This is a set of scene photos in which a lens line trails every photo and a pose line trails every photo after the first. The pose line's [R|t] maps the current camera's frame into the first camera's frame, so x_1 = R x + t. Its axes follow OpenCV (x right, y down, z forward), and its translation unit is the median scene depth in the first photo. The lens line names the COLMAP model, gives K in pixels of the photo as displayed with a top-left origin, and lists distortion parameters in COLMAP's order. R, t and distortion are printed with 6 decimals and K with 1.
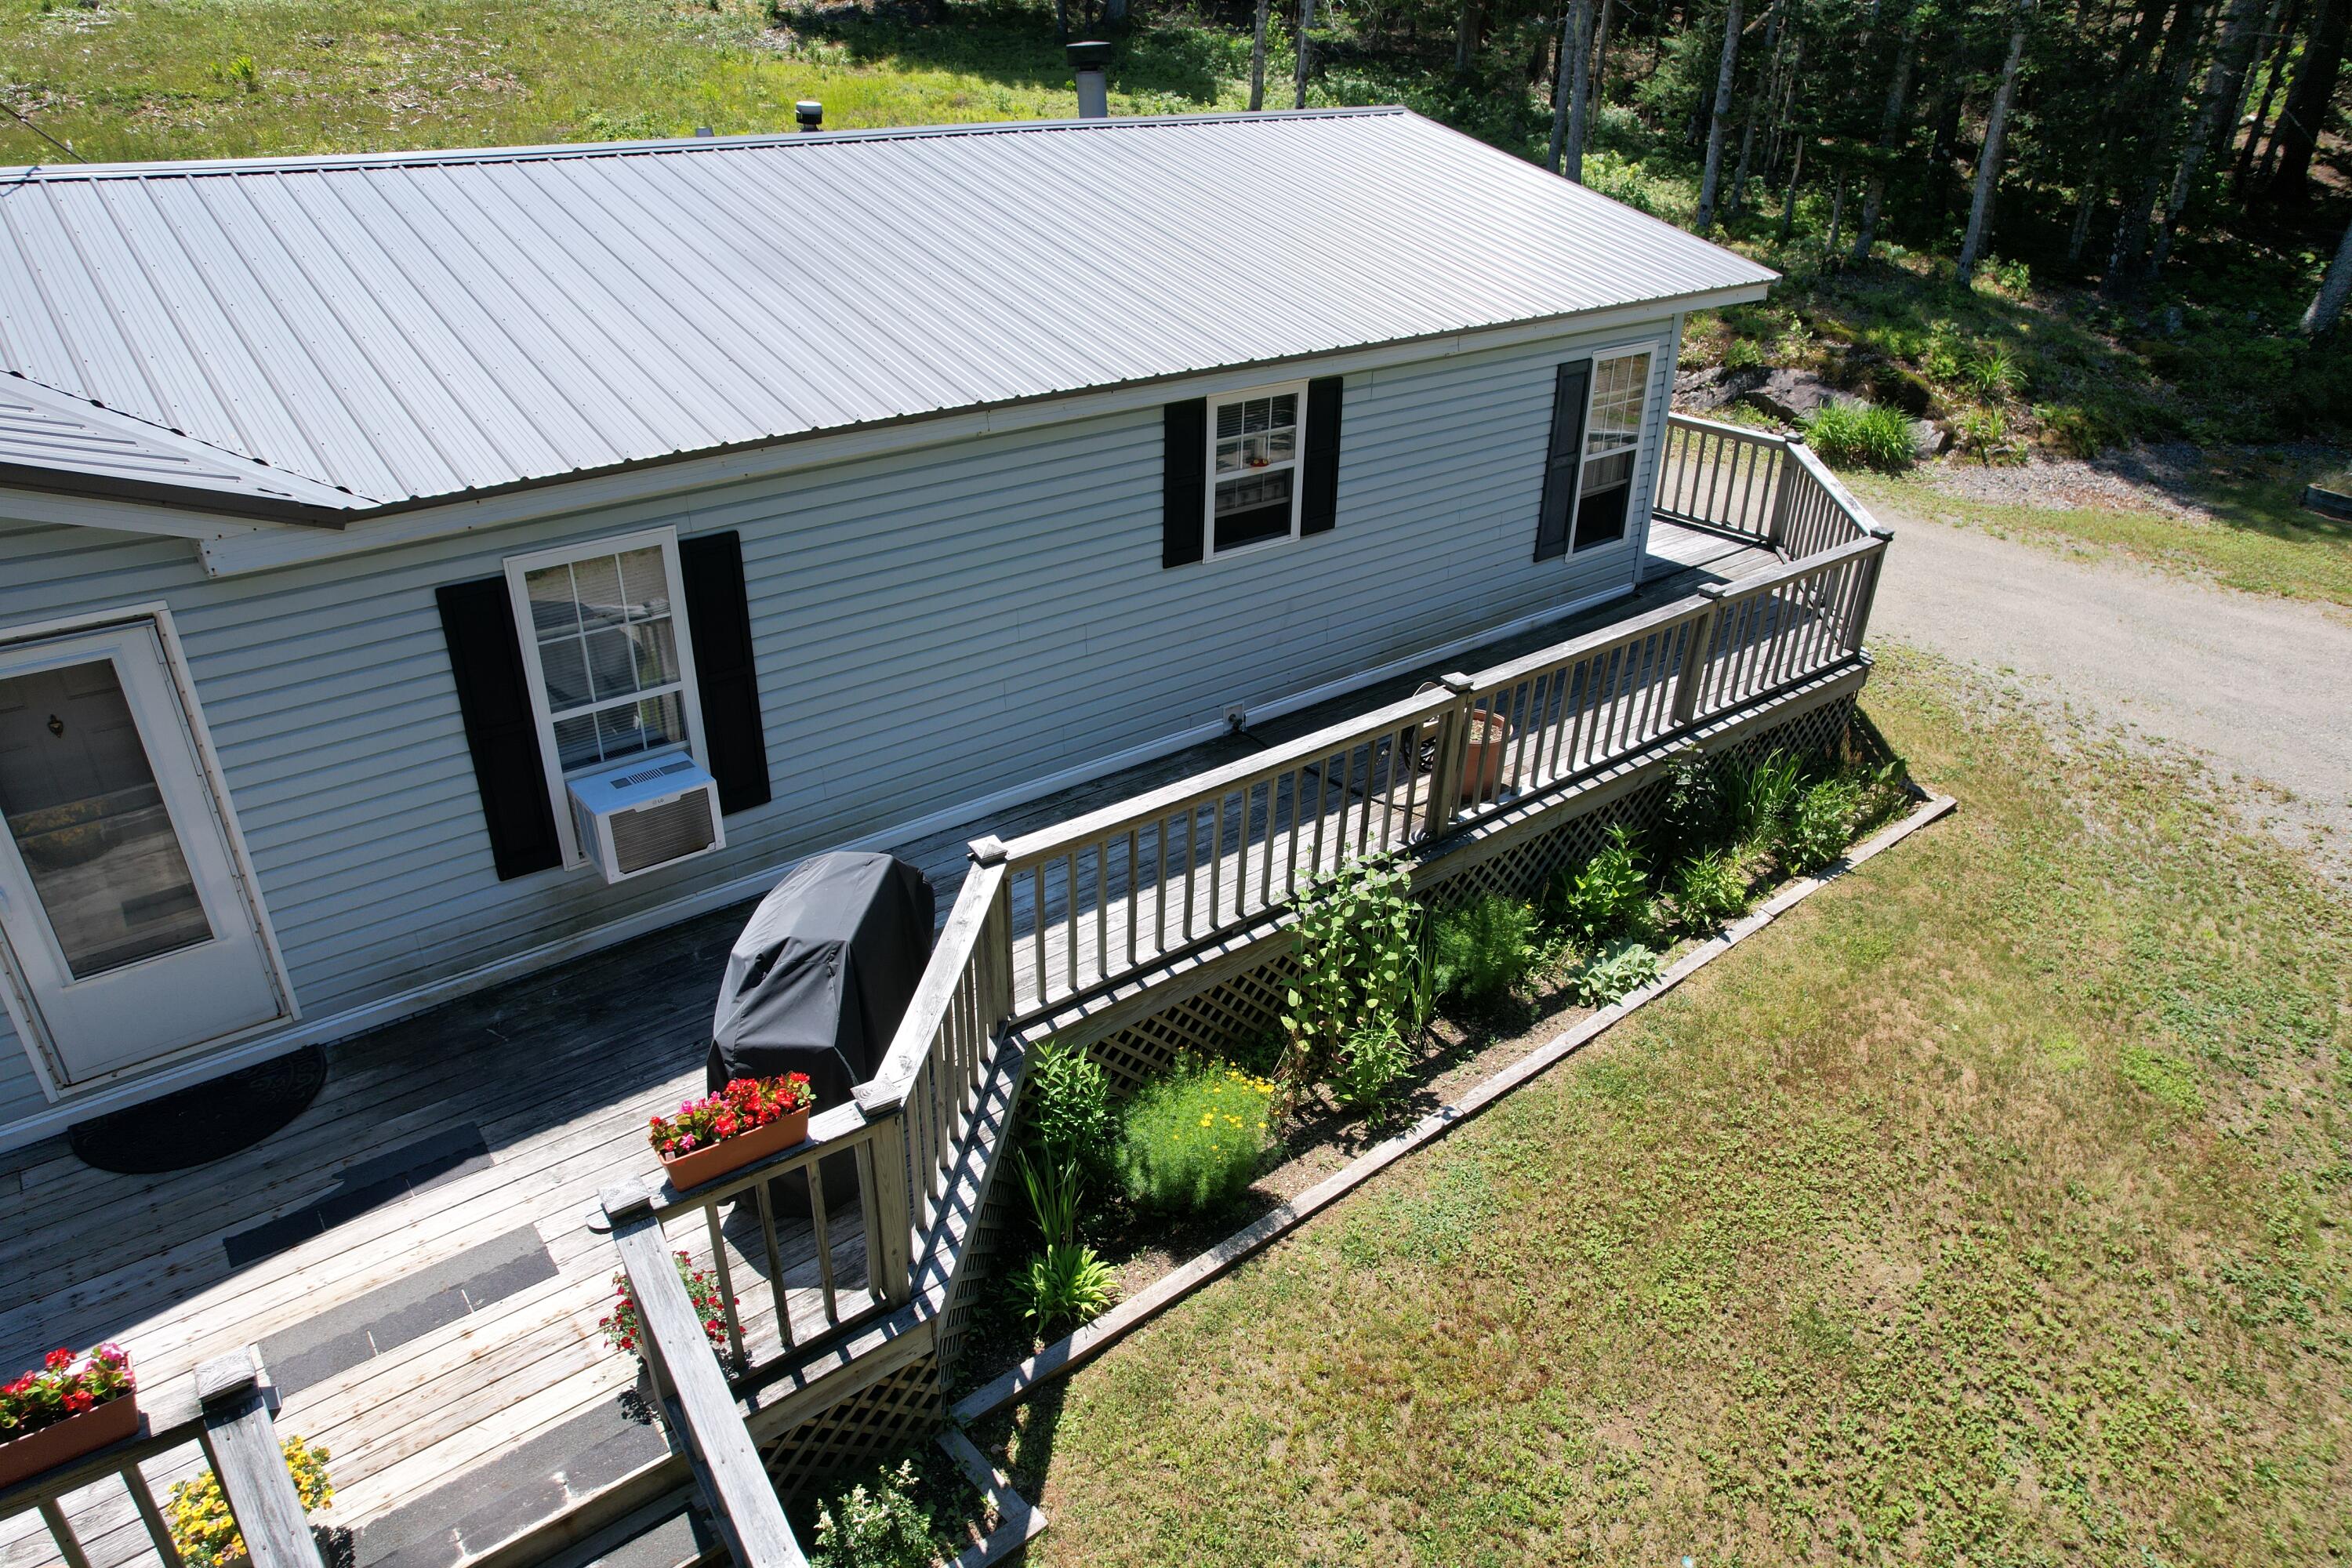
lens RADIAL K [[1504.5, 0, 1176.9], [0, 1504.5, 806.9], [0, 0, 1]] dist [-0.077405, 0.069683]
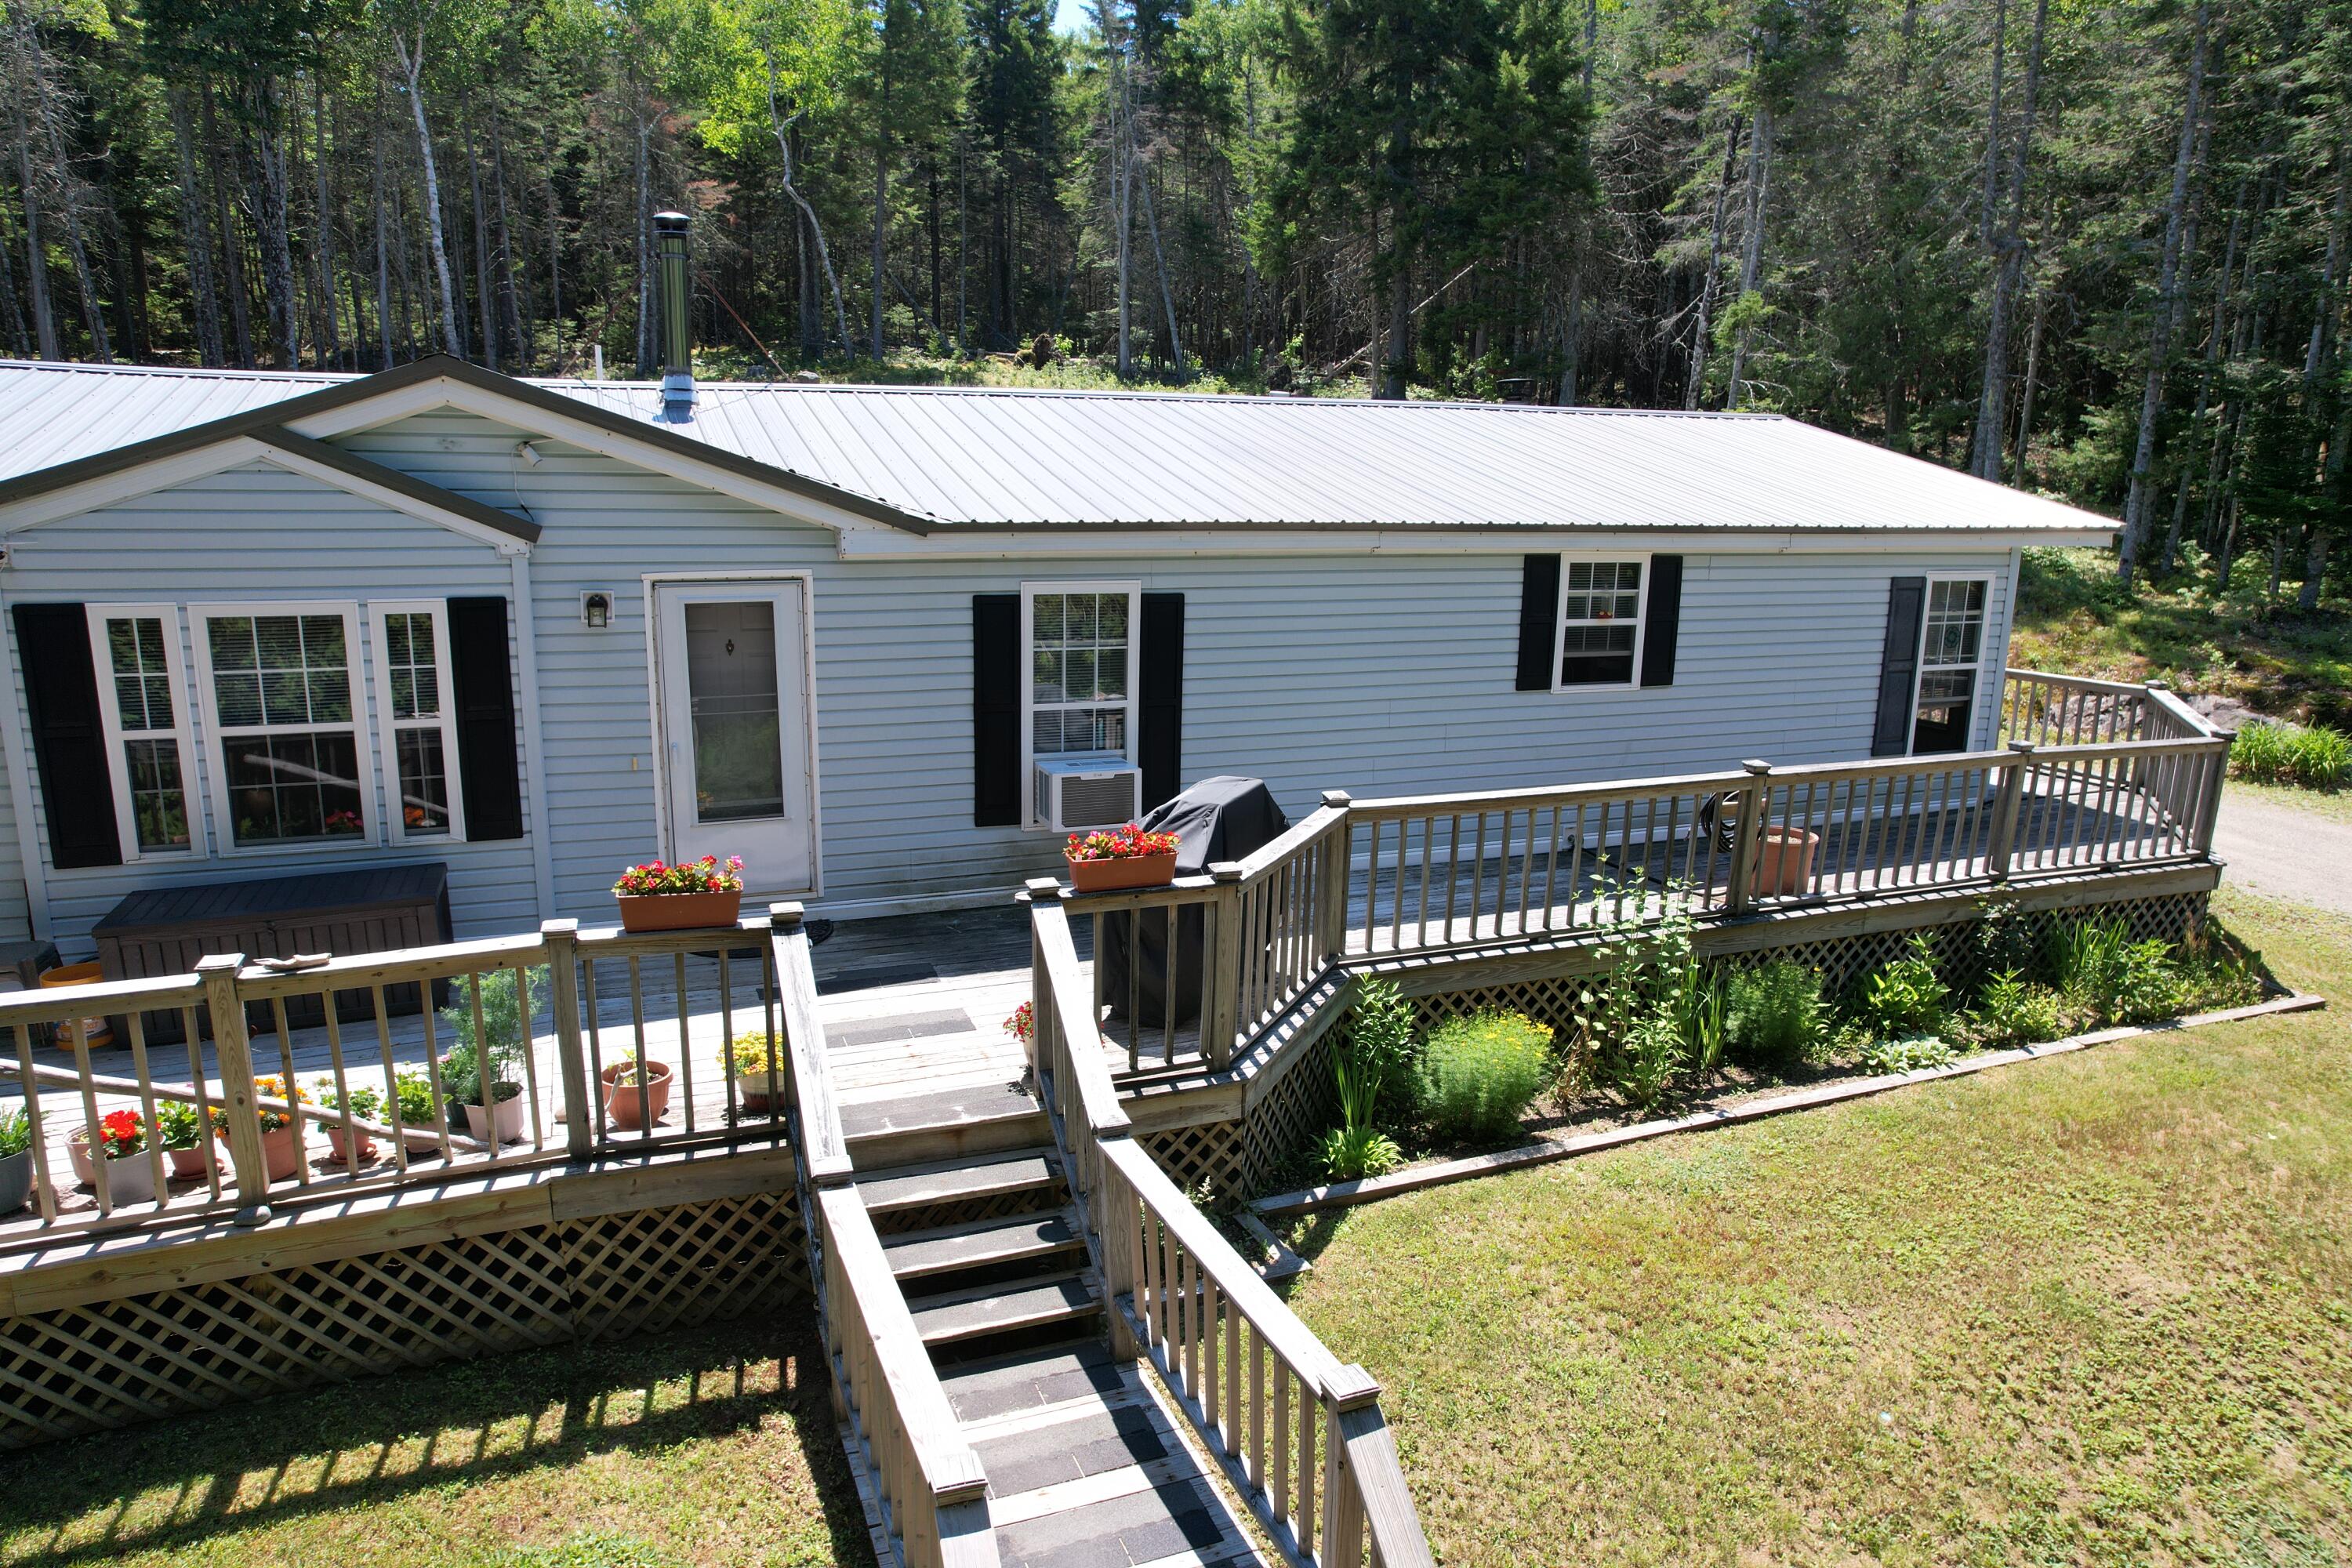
lens RADIAL K [[1504.5, 0, 1179.7], [0, 1504.5, 805.2], [0, 0, 1]] dist [-0.077405, 0.069683]
pose [[0.956796, 0.068884, -0.282484, 0.101327], [-0.142429, 0.958024, -0.248804, 0.345799], [0.253488, 0.278288, 0.926445, -0.211044]]
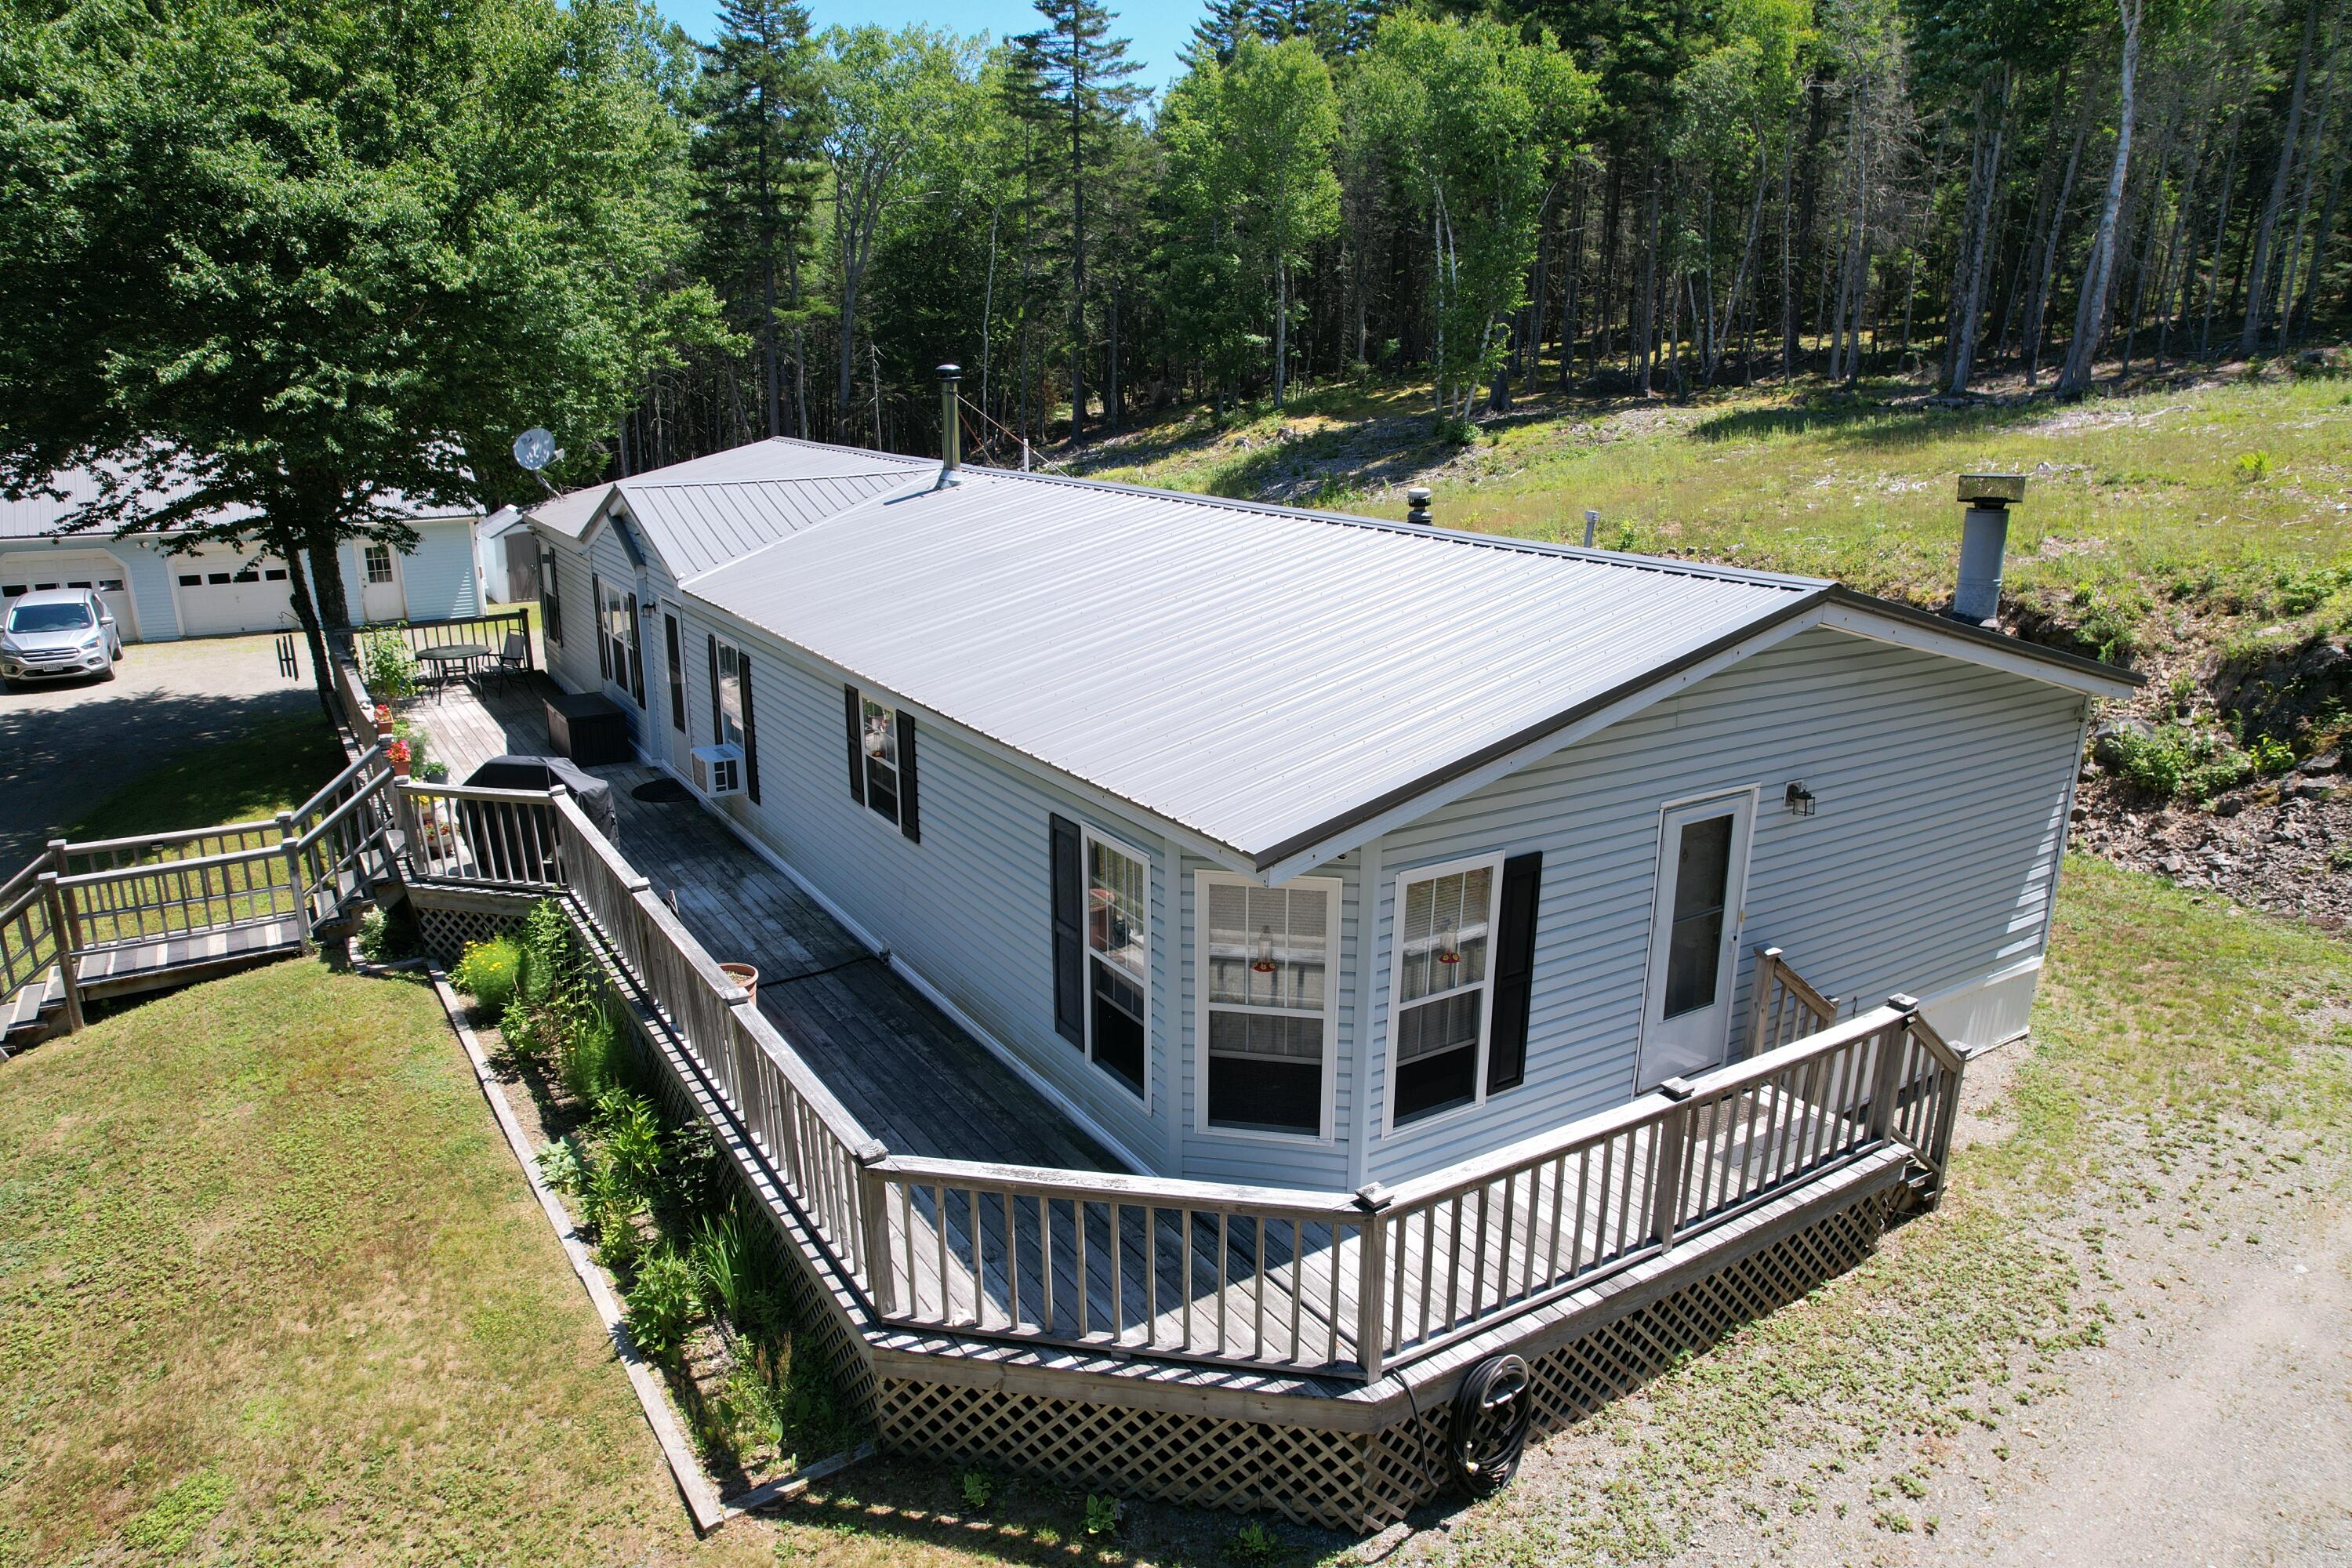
lens RADIAL K [[1504.5, 0, 1174.7], [0, 1504.5, 784.3], [0, 0, 1]] dist [-0.077405, 0.069683]
pose [[-0.101655, 0.262040, -0.959688, 1.633524], [-0.474614, 0.835046, 0.278280, -0.886075], [0.874304, 0.483770, 0.039481, 1.536015]]
